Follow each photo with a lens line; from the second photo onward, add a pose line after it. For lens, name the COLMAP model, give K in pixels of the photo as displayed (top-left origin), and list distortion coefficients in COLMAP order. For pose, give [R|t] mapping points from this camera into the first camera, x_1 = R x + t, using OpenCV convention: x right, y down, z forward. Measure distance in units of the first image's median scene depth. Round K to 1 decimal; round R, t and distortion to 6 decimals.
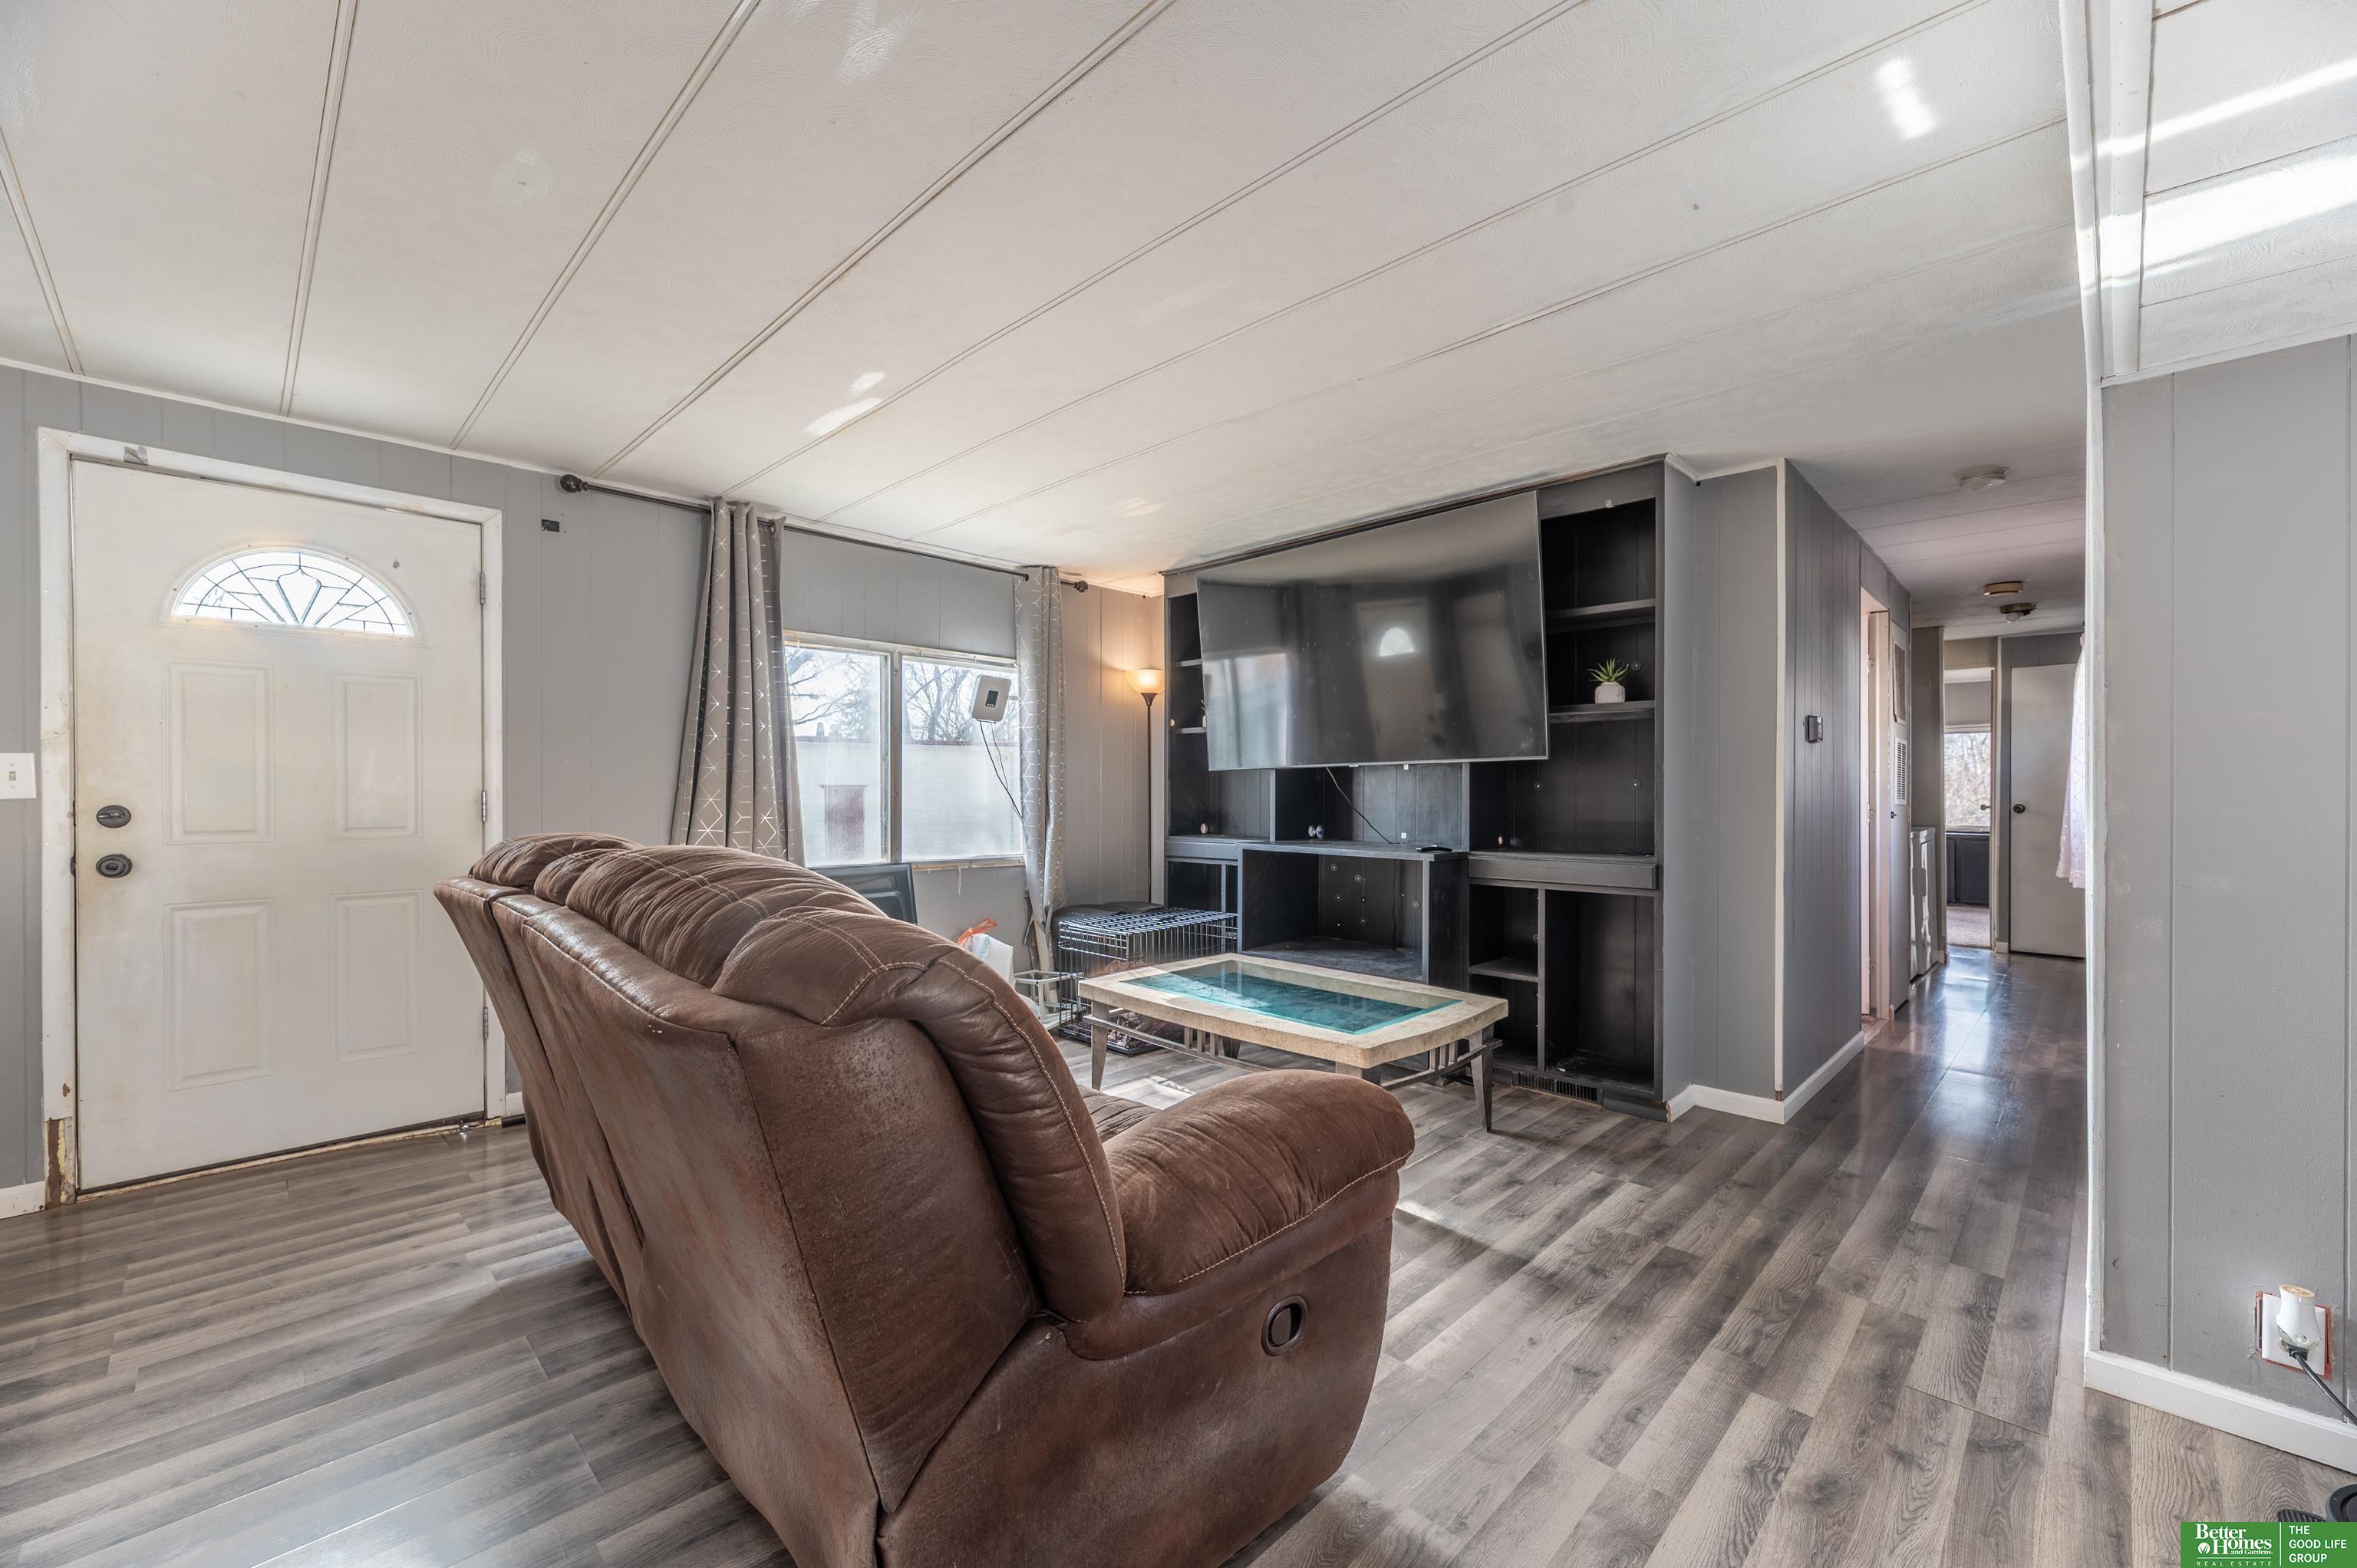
lens RADIAL K [[941.1, 0, 1178.4], [0, 941.1, 794.5], [0, 0, 1]] dist [0.001217, 0.000224]
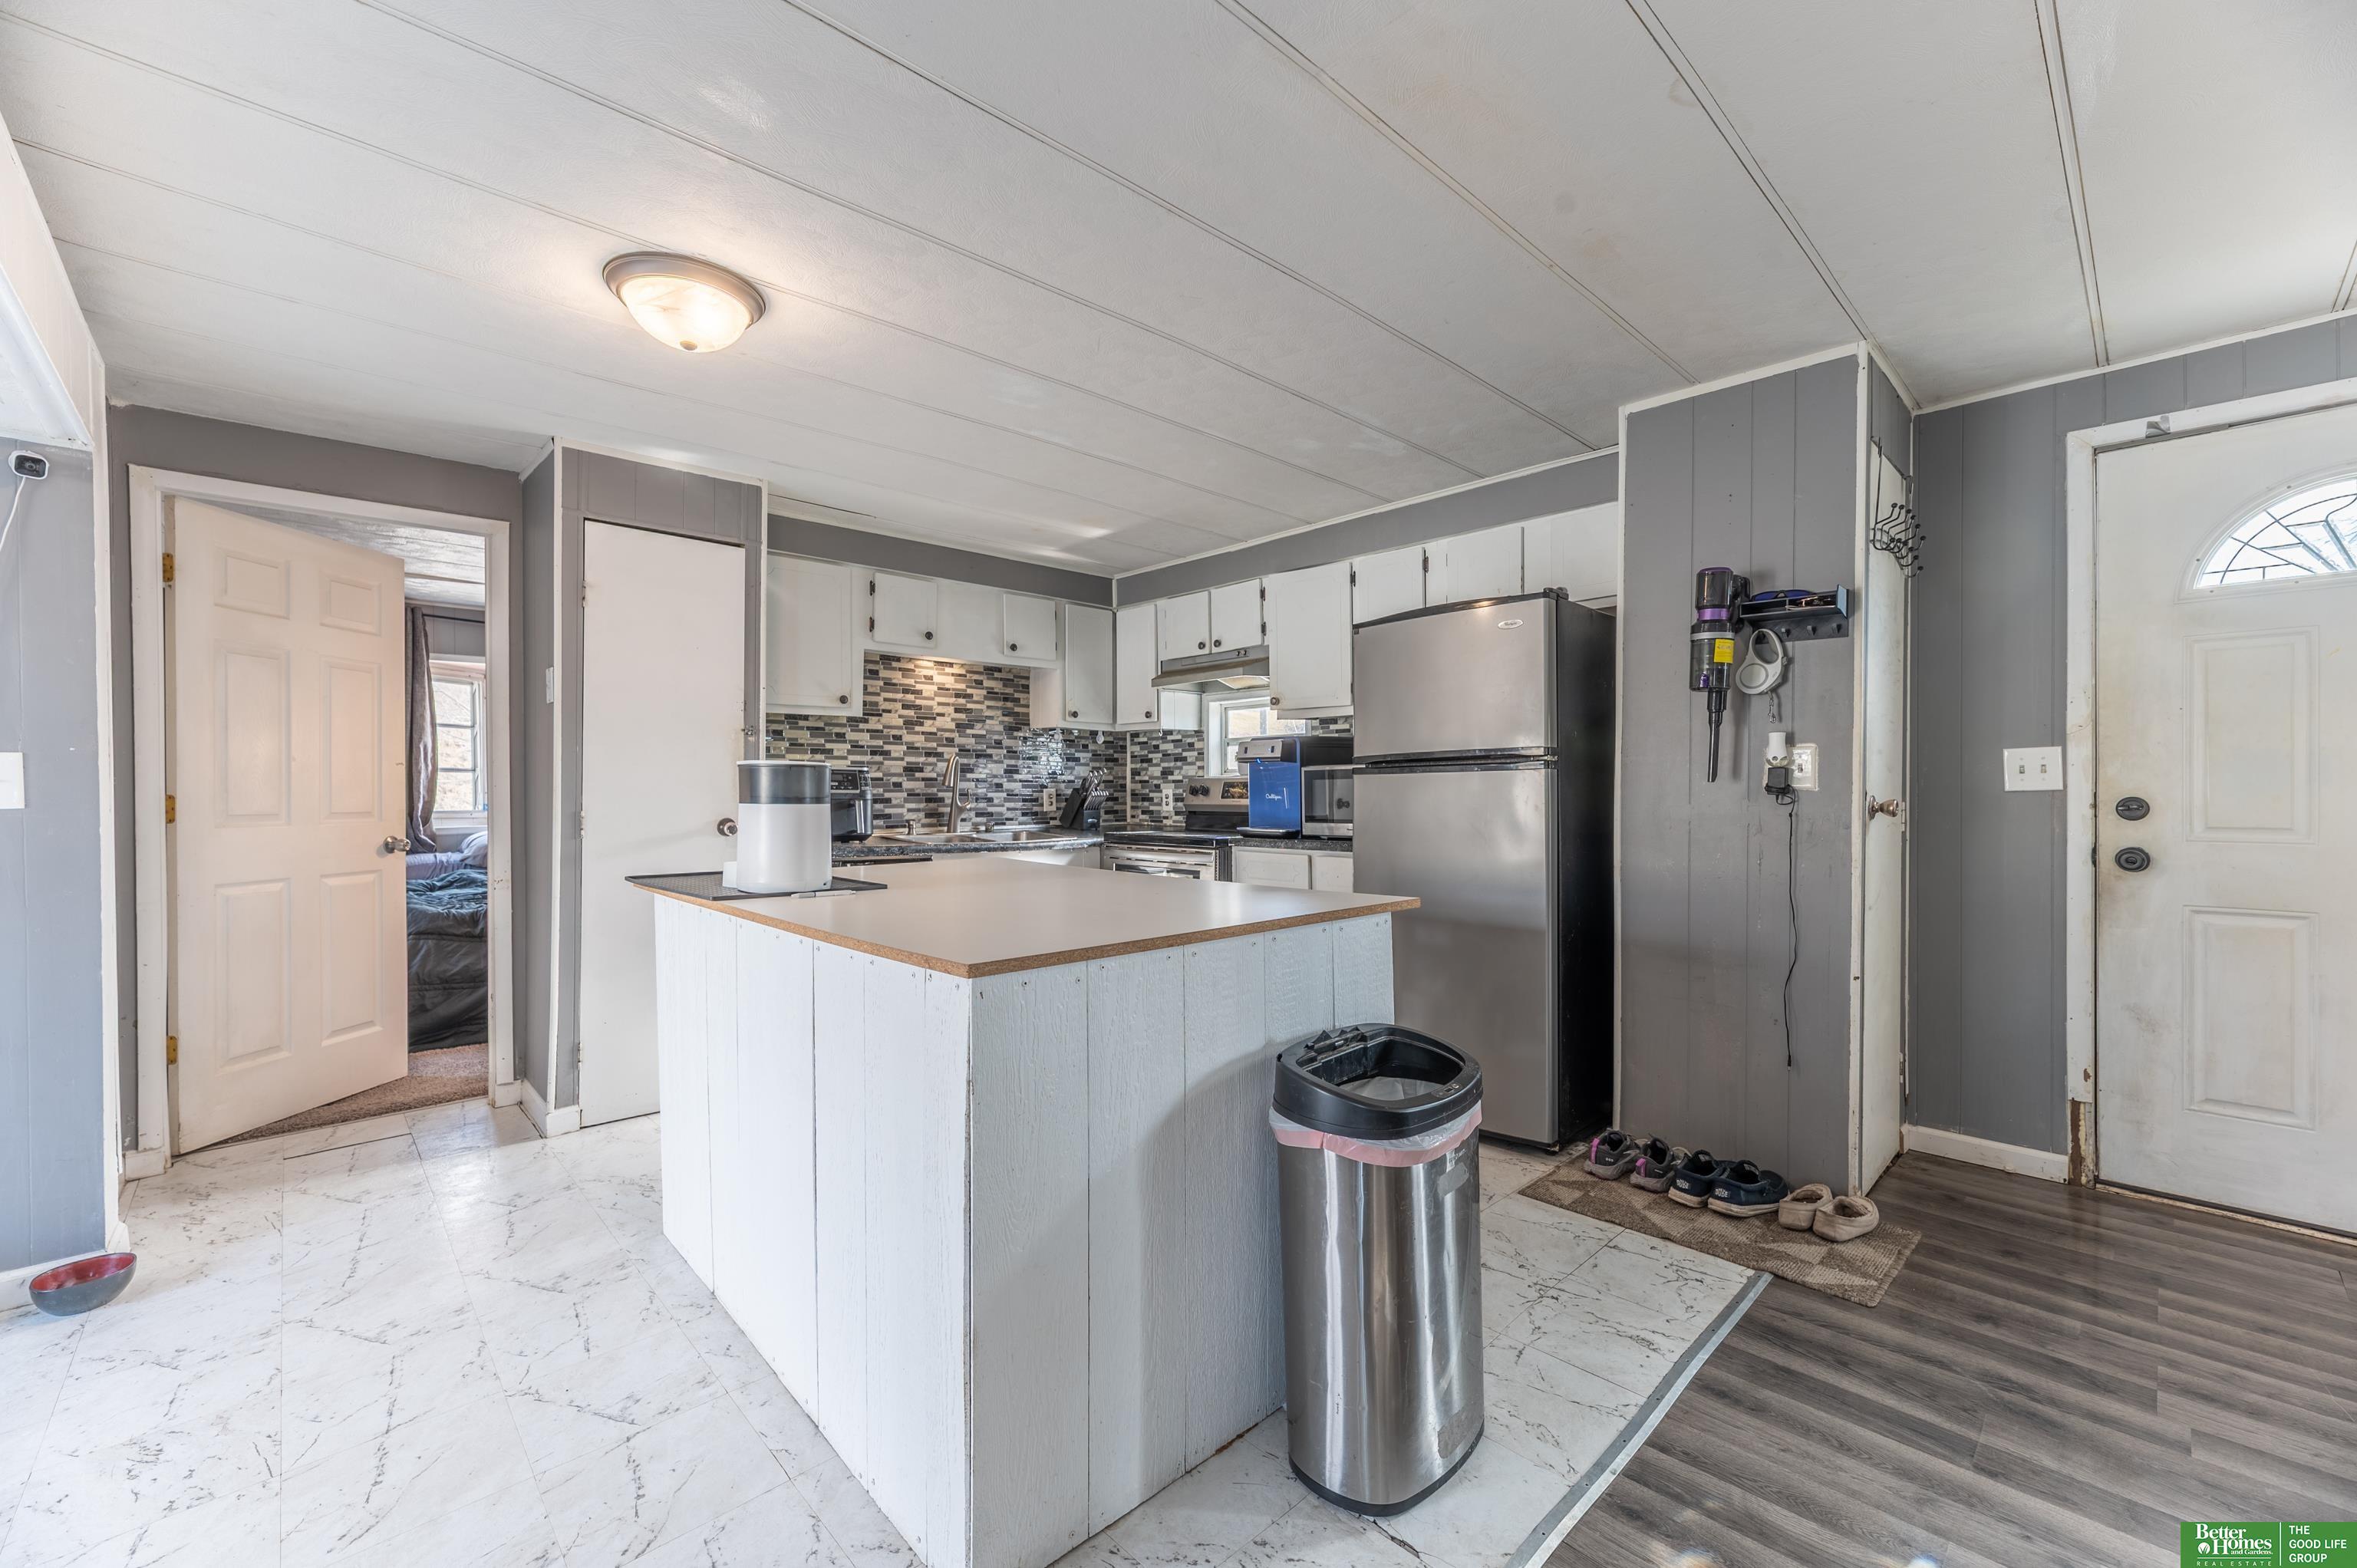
lens RADIAL K [[941.1, 0, 1181.0], [0, 941.1, 796.1], [0, 0, 1]] dist [0.001217, 0.000224]
pose [[-0.028149, 0.009823, -0.999555, -0.109774], [0.001308, 0.999951, 0.009790, -0.000171], [0.999603, -0.001032, -0.028160, 0.040075]]
